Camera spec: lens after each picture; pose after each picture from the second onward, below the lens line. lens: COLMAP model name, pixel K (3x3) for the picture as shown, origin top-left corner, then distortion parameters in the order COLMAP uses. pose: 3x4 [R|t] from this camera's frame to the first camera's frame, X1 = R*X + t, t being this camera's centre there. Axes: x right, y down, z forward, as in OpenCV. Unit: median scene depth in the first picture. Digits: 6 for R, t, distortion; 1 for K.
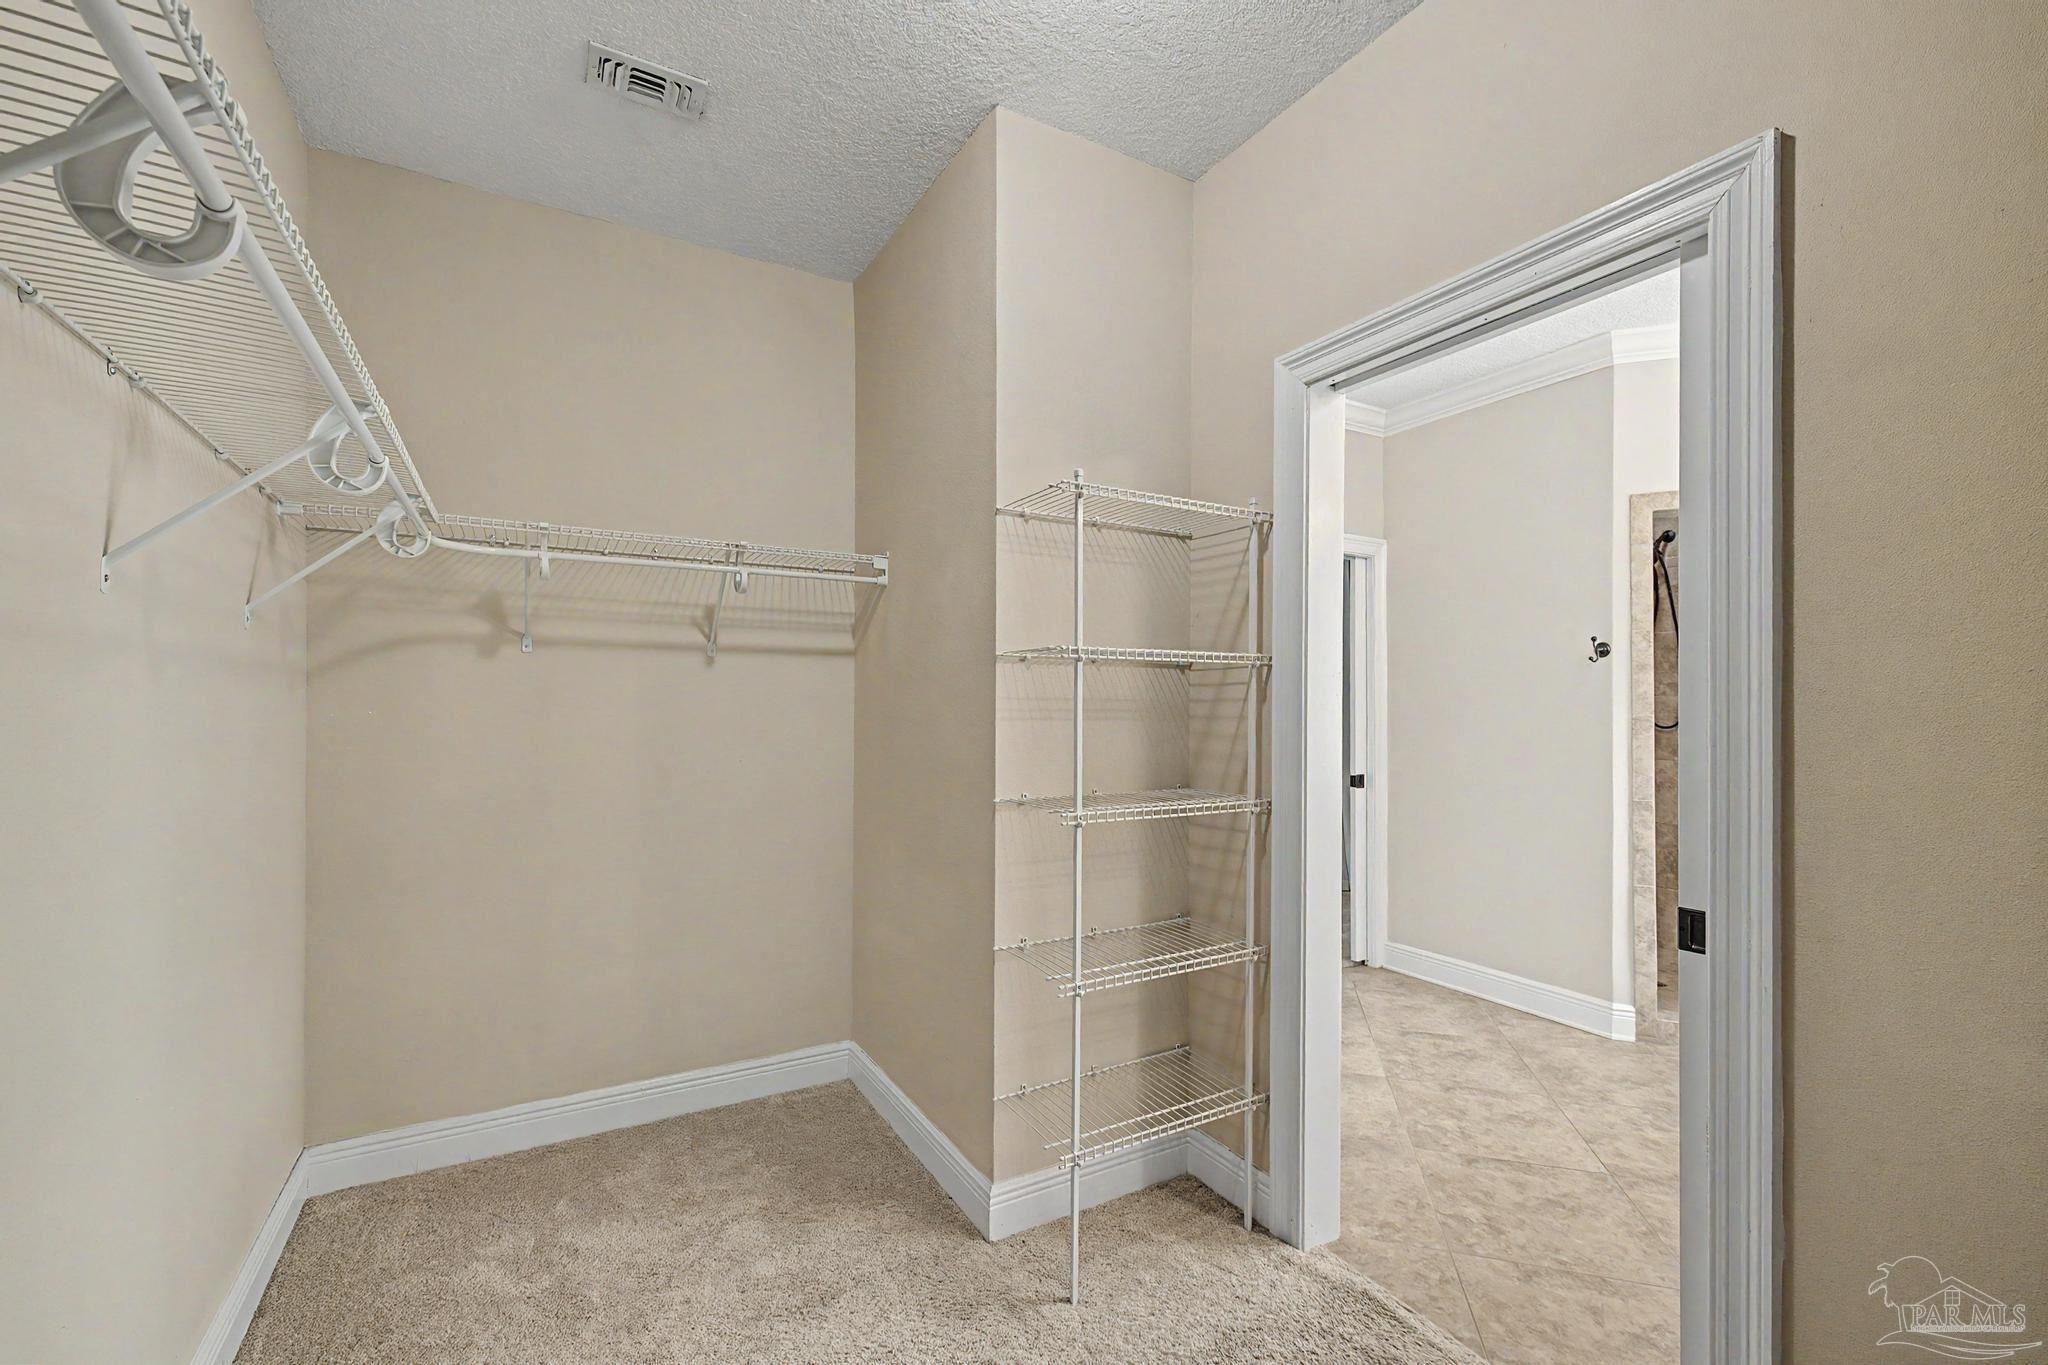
lens RADIAL K [[874.1, 0, 1025.9], [0, 874.1, 695.2], [0, 0, 1]] dist [0.006590, -0.001865]
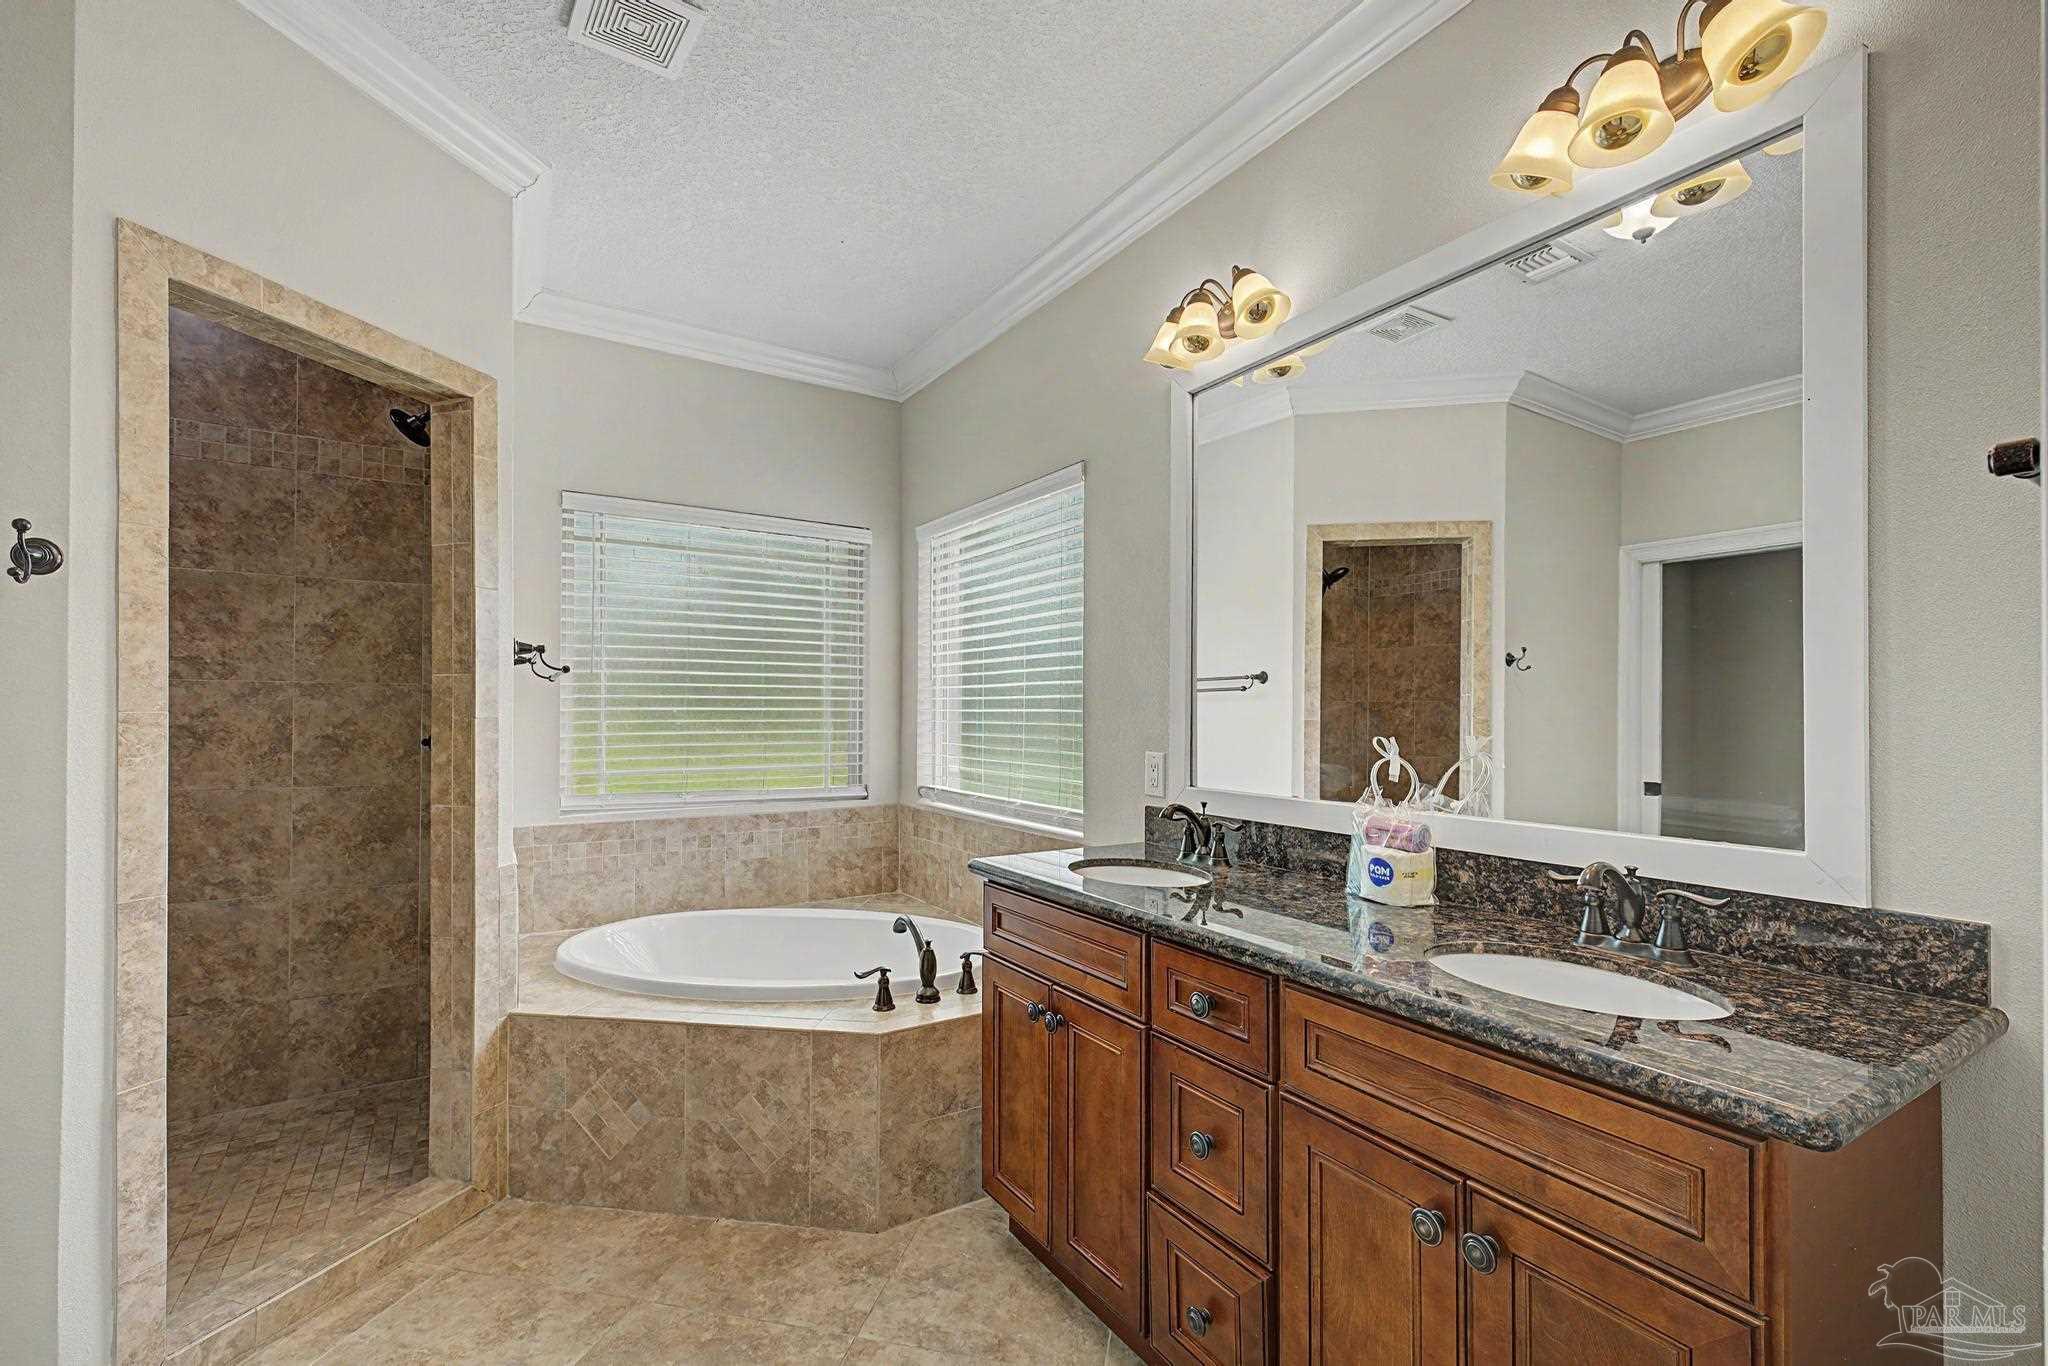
lens RADIAL K [[874.1, 0, 1021.8], [0, 874.1, 696.0], [0, 0, 1]] dist [0.006590, -0.001865]
pose [[-0.045841, 0.006386, 0.998928, 0.225181], [-0.006759, 0.999955, -0.006703, 0.014455], [-0.998926, -0.007059, -0.045796, 0.561666]]
